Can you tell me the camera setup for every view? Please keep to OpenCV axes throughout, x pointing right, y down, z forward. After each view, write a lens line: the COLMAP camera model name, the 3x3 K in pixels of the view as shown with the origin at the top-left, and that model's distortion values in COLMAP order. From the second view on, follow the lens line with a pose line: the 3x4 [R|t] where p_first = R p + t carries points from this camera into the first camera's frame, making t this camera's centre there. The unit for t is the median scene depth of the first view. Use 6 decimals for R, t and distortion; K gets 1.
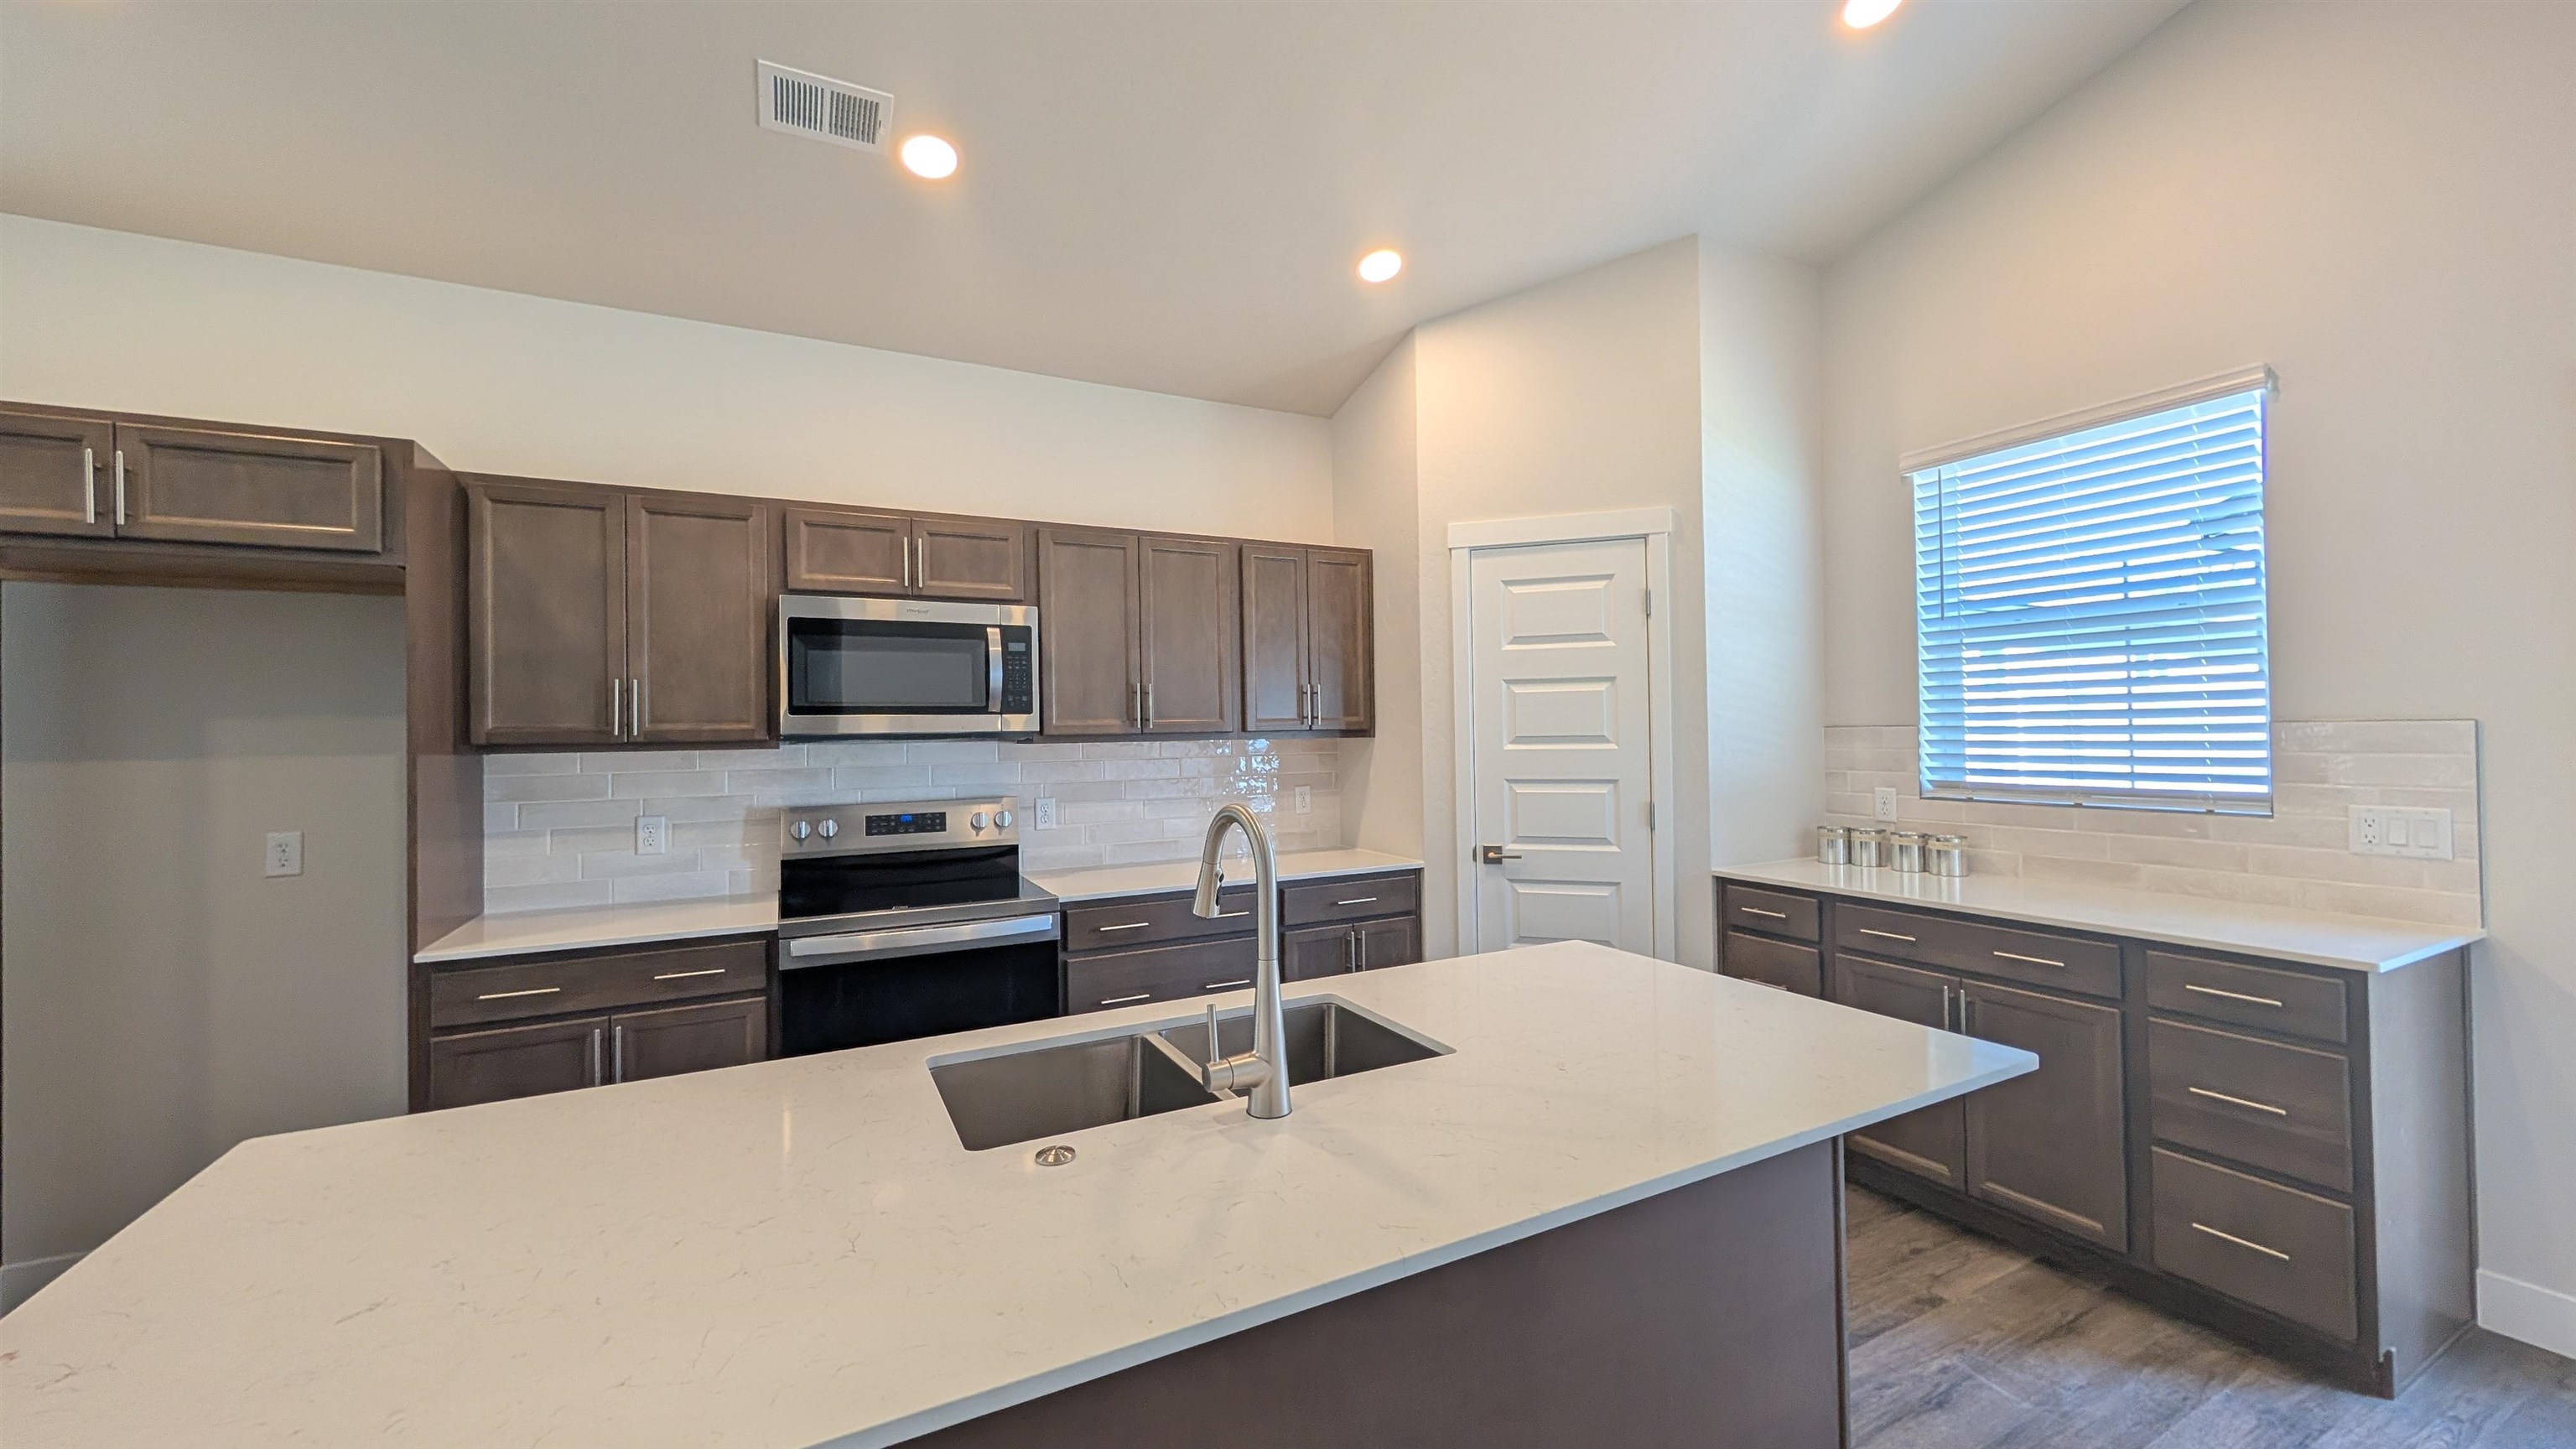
lens RADIAL K [[977.2, 0, 1288.0], [0, 977.2, 724.5], [0, 0, 1]] dist [-0.000094, -0.000058]
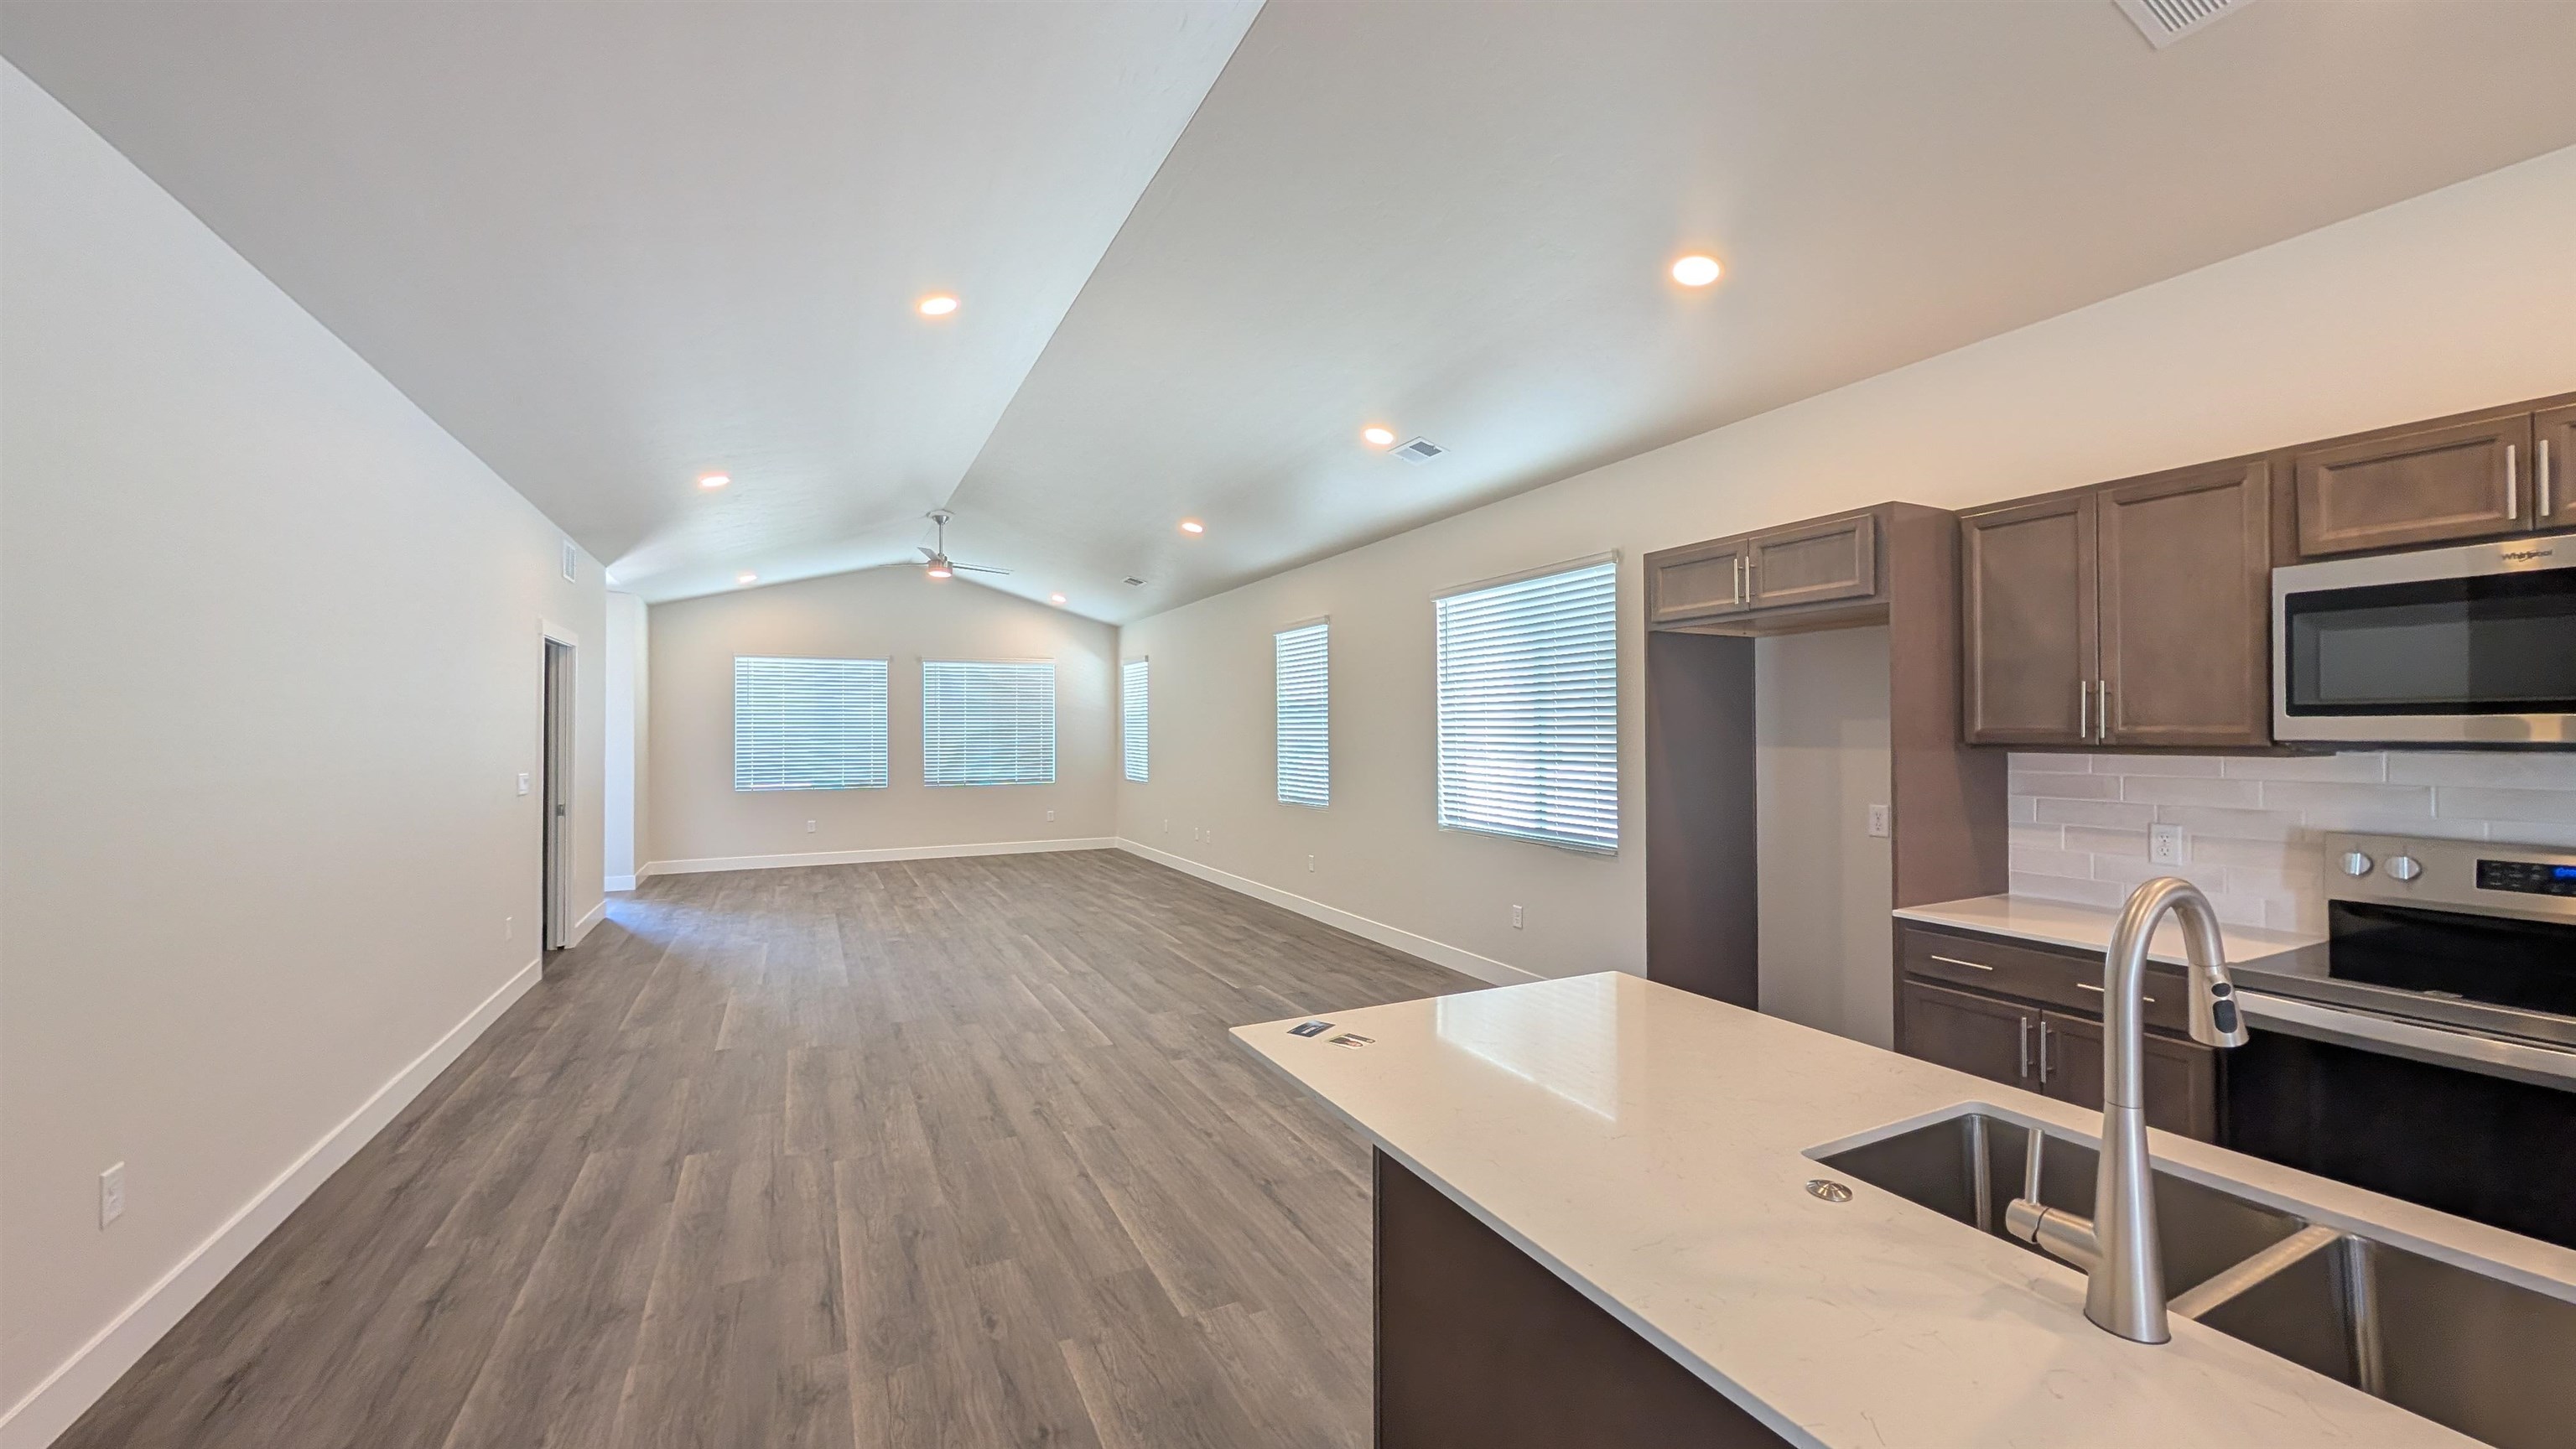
lens RADIAL K [[977.2, 0, 1288.0], [0, 977.2, 724.5], [0, 0, 1]] dist [-0.000094, -0.000058]
pose [[-0.022051, 0.007016, -0.999732, 0.320190], [0.010155, 0.999925, 0.006793, -0.016816], [0.999705, -0.010002, -0.022121, 0.204824]]
